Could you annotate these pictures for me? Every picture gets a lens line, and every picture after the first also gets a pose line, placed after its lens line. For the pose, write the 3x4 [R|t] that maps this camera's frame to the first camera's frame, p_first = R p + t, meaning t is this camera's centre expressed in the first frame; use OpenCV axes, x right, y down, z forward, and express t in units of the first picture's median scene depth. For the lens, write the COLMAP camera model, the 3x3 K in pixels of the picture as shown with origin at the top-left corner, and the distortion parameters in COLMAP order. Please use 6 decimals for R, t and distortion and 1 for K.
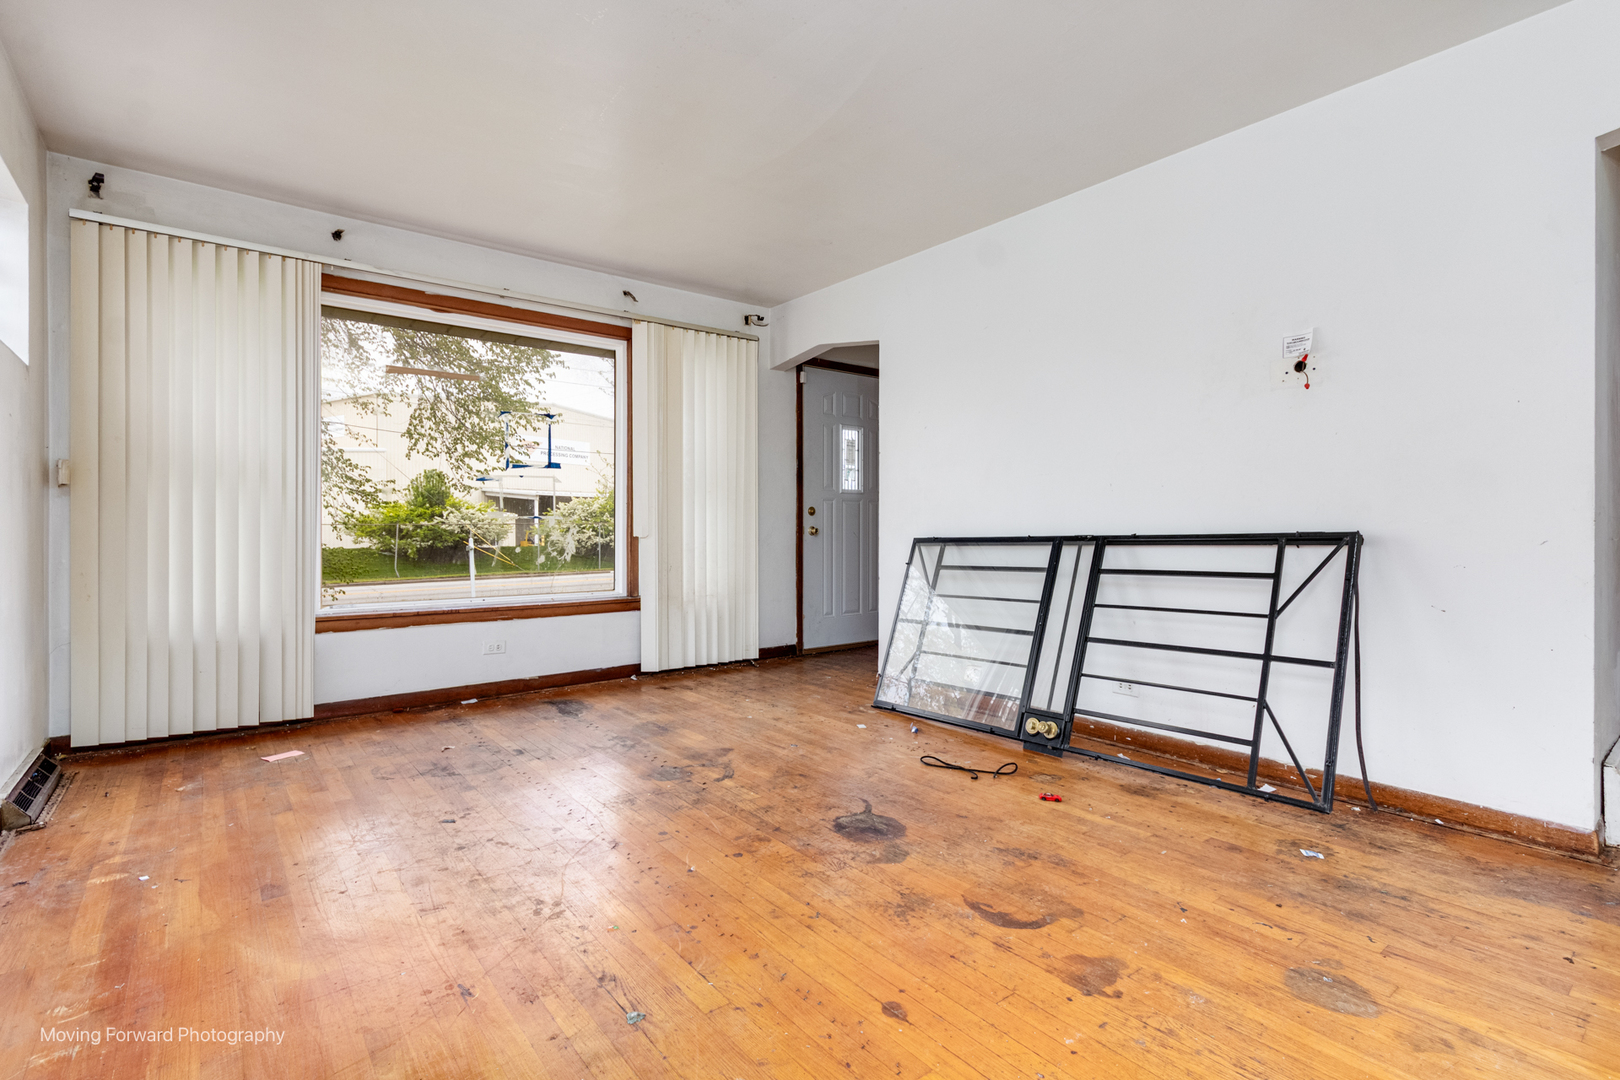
lens RADIAL K [[767.0, 0, 808.8], [0, 767.0, 530.4], [0, 0, 1]] dist [0.039335, -0.000858]
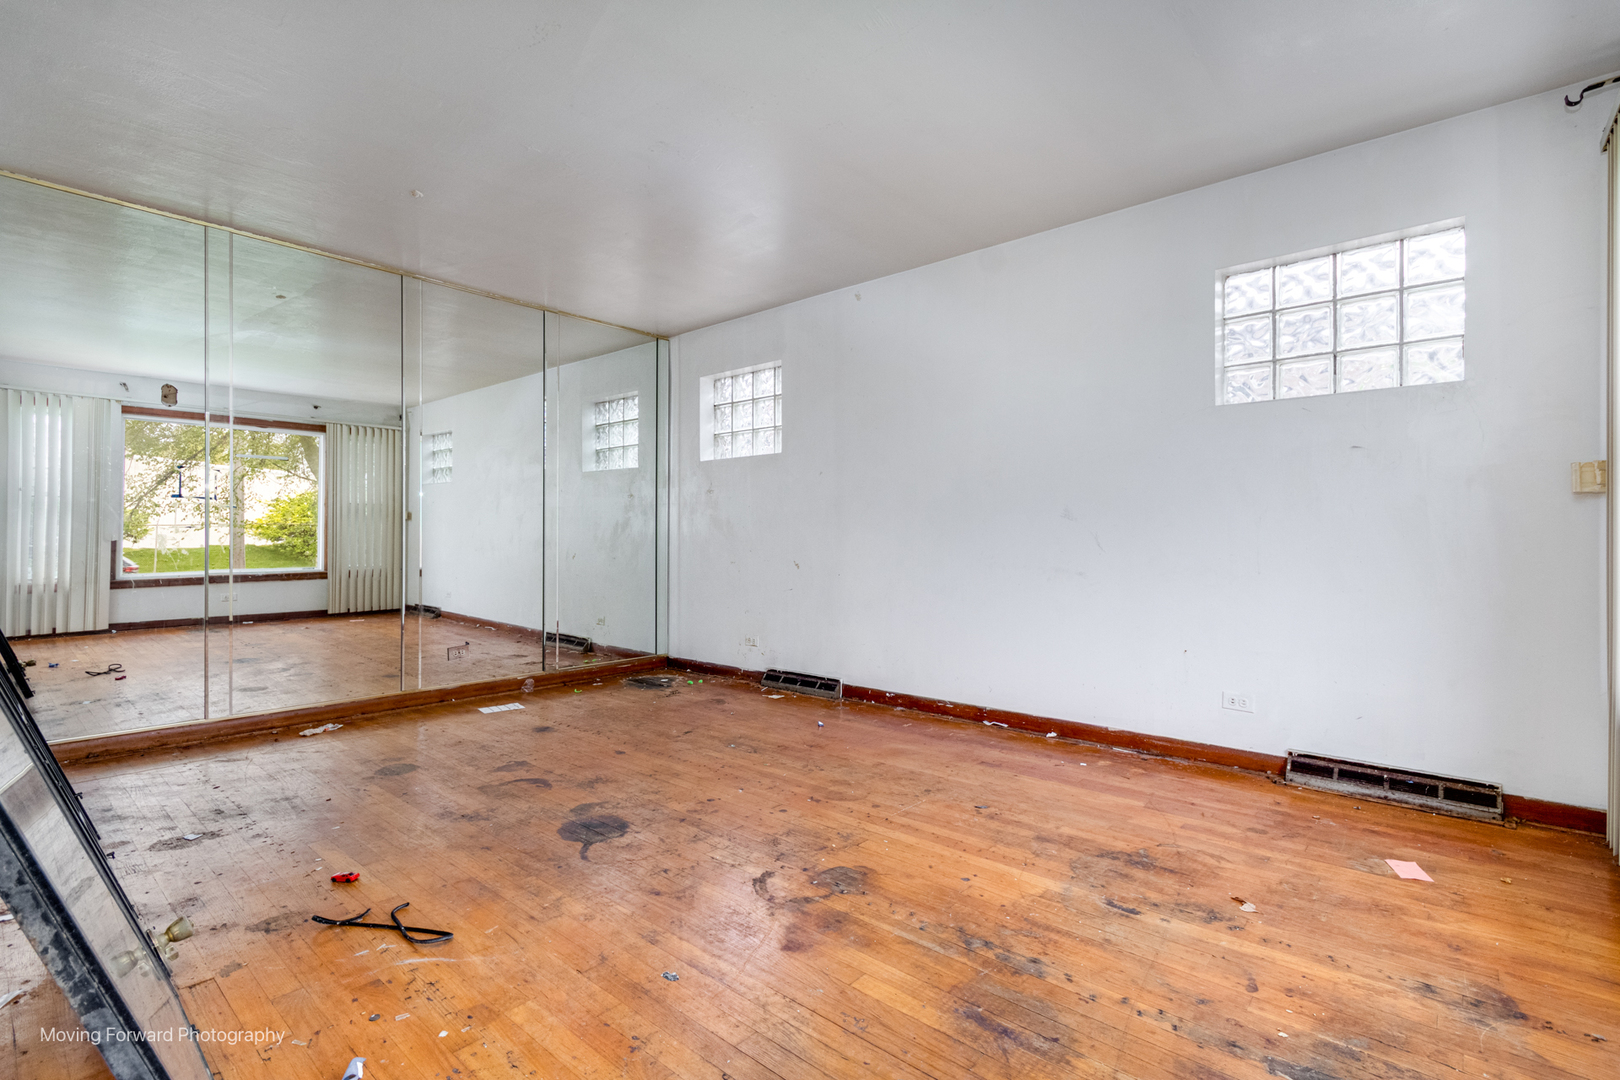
lens RADIAL K [[767.0, 0, 811.3], [0, 767.0, 536.3], [0, 0, 1]] dist [0.039335, -0.000858]
pose [[-0.984281, 0.000658, -0.176608, -0.027057], [0.000977, 0.999998, -0.001716, -0.011979], [0.176606, -0.001861, -0.984280, 2.029803]]
